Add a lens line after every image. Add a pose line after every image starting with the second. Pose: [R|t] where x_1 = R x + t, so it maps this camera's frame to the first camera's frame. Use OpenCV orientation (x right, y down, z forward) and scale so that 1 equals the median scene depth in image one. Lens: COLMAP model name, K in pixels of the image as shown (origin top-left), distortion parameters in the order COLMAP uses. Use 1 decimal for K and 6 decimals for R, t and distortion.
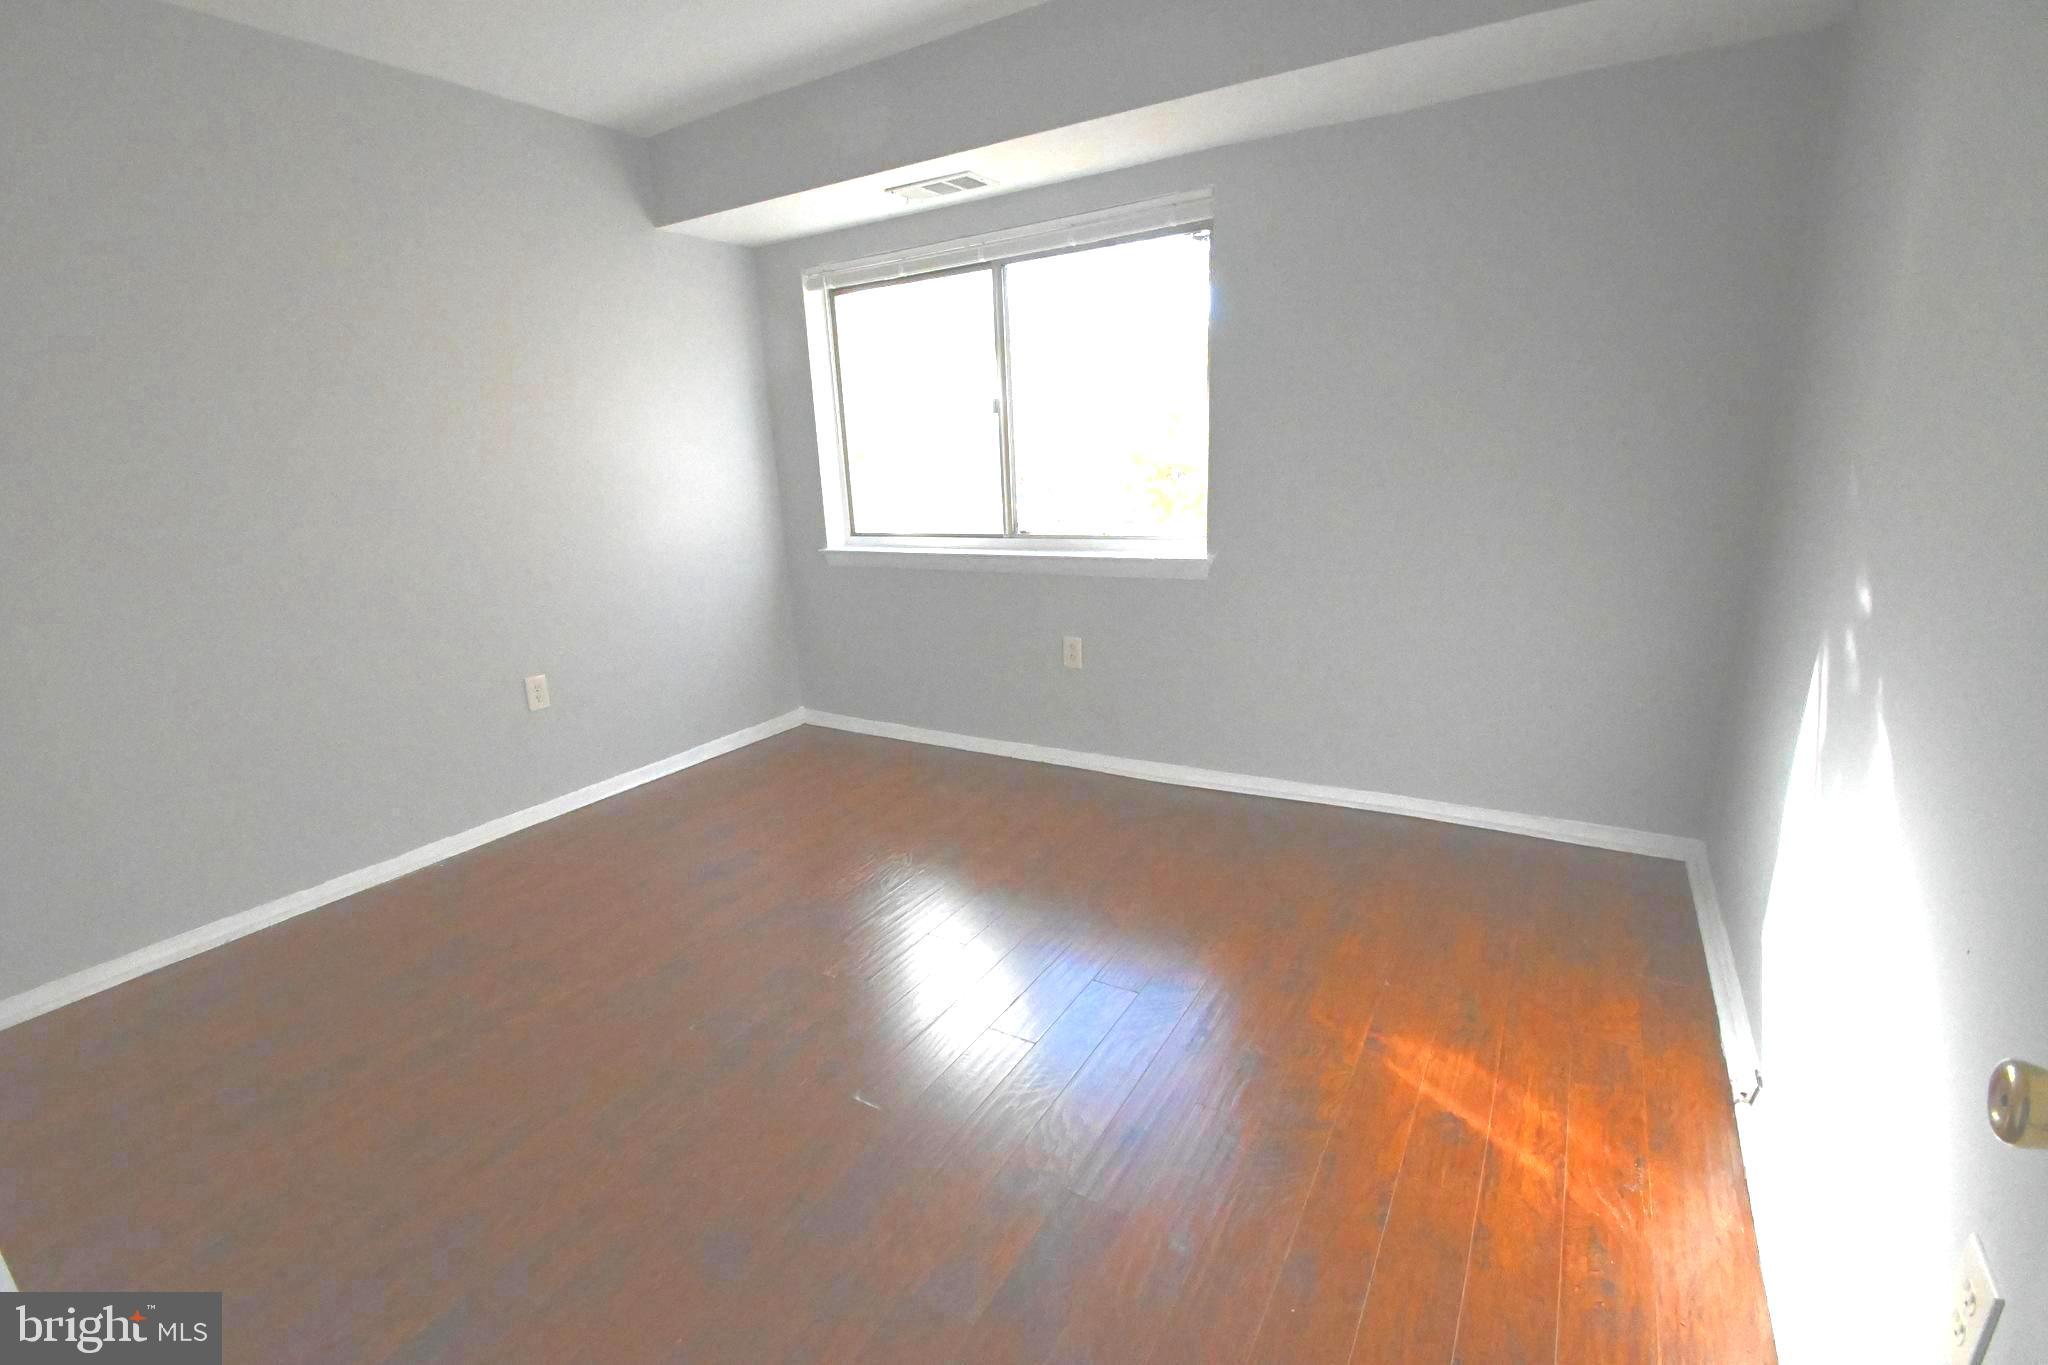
lens RADIAL K [[910.9, 0, 1028.5], [0, 910.9, 704.0], [0, 0, 1]] dist [-0.004157, -0.003131]
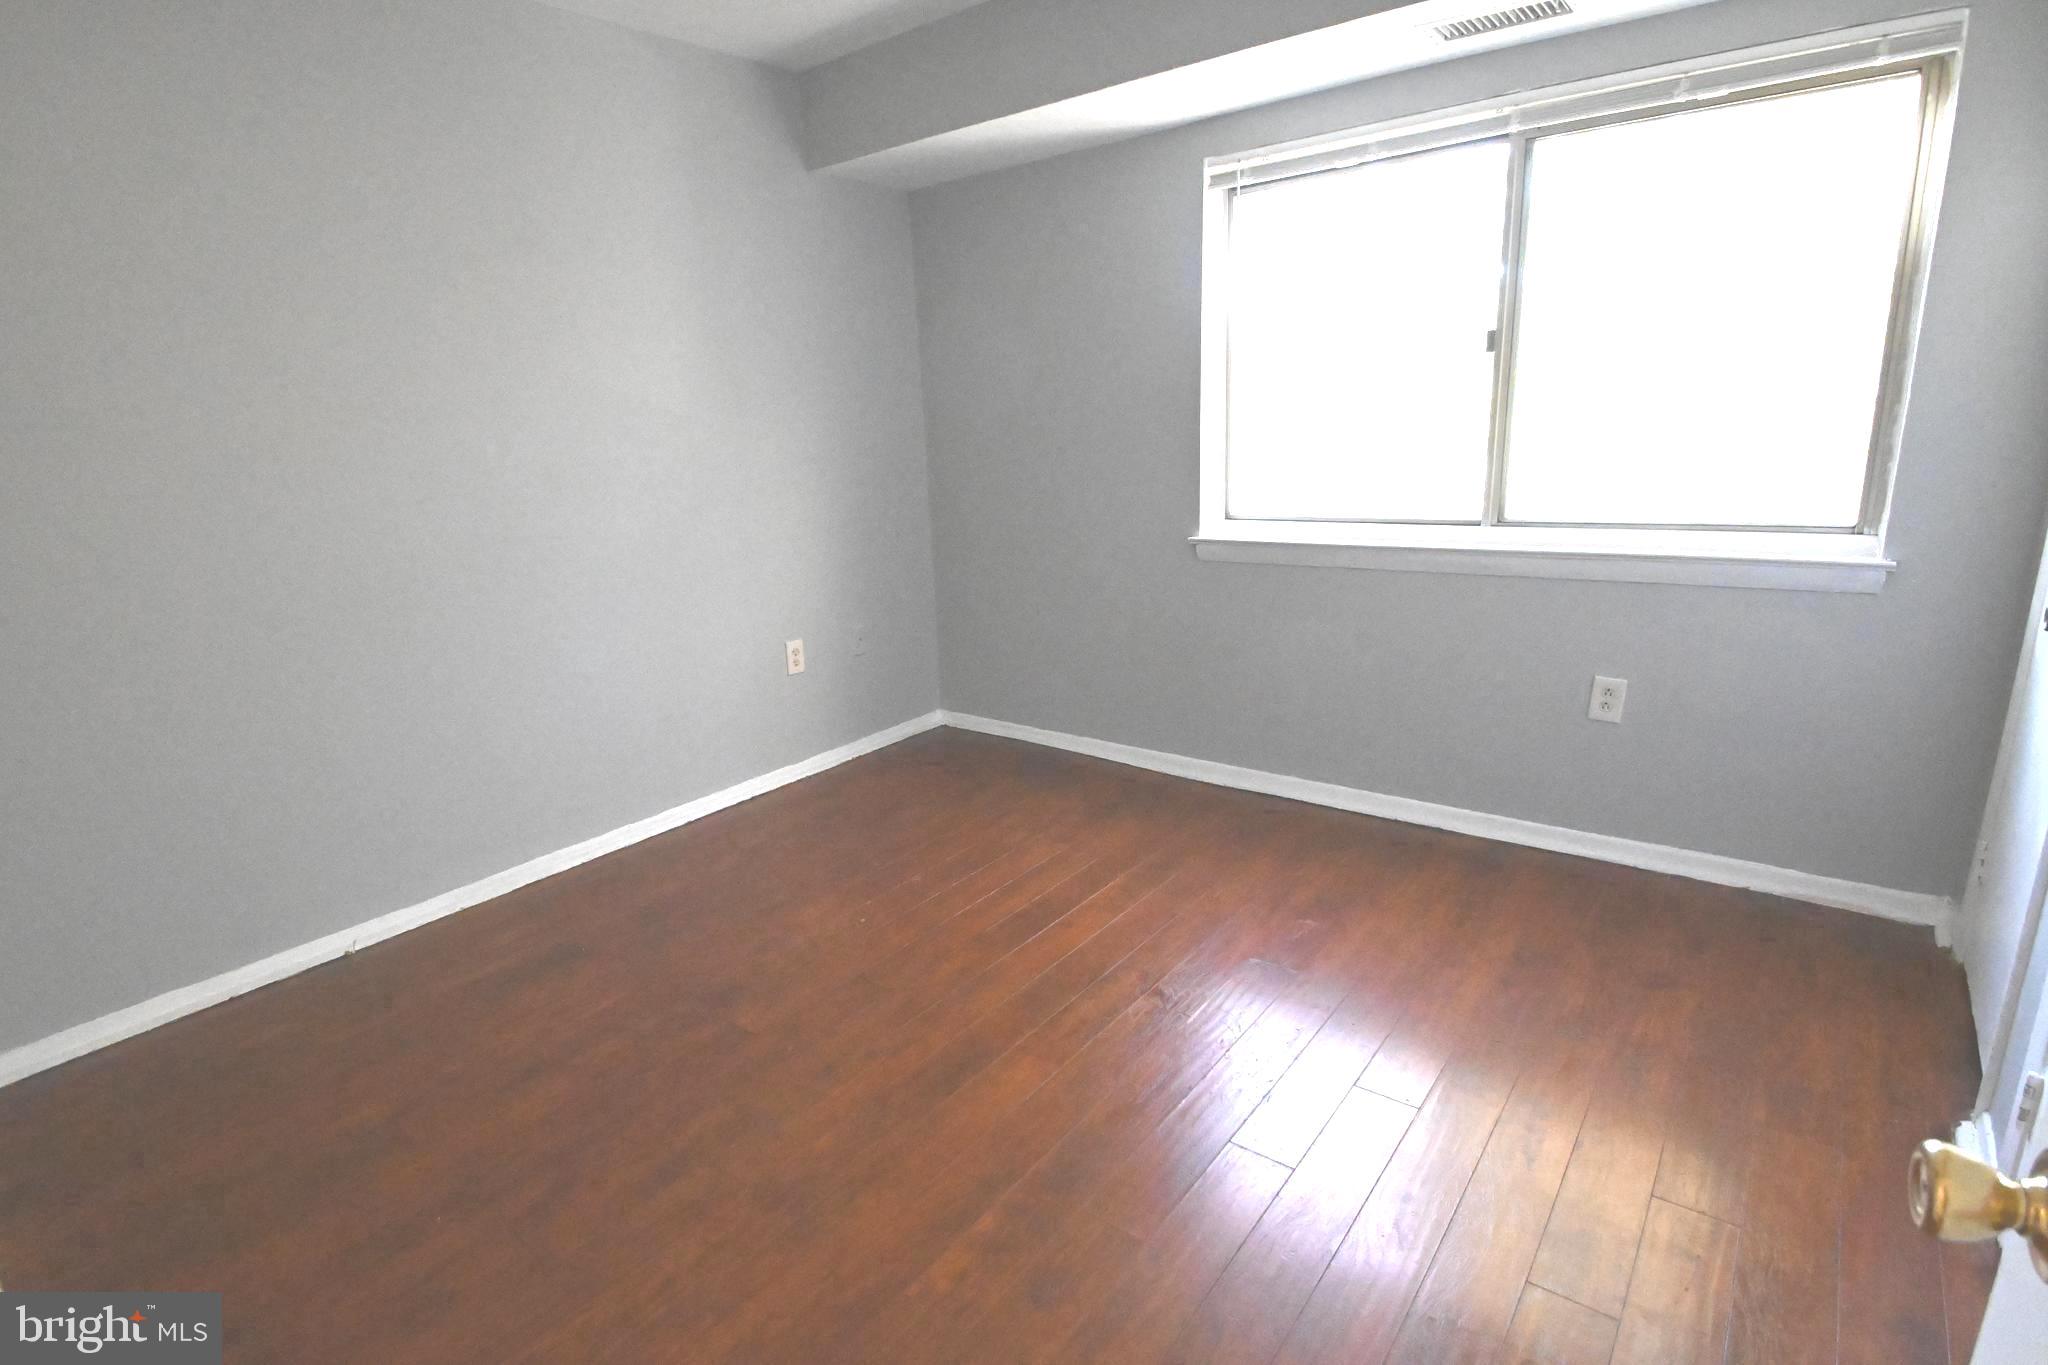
lens RADIAL K [[1015.3, 0, 1015.4], [0, 1015.3, 667.3], [0, 0, 1]] dist [-0.002945, -0.002729]
pose [[0.992996, 0.029906, -0.114296, -0.265969], [-0.033701, 0.998938, -0.031413, -0.031047], [0.113236, 0.035045, 0.992950, 0.158209]]
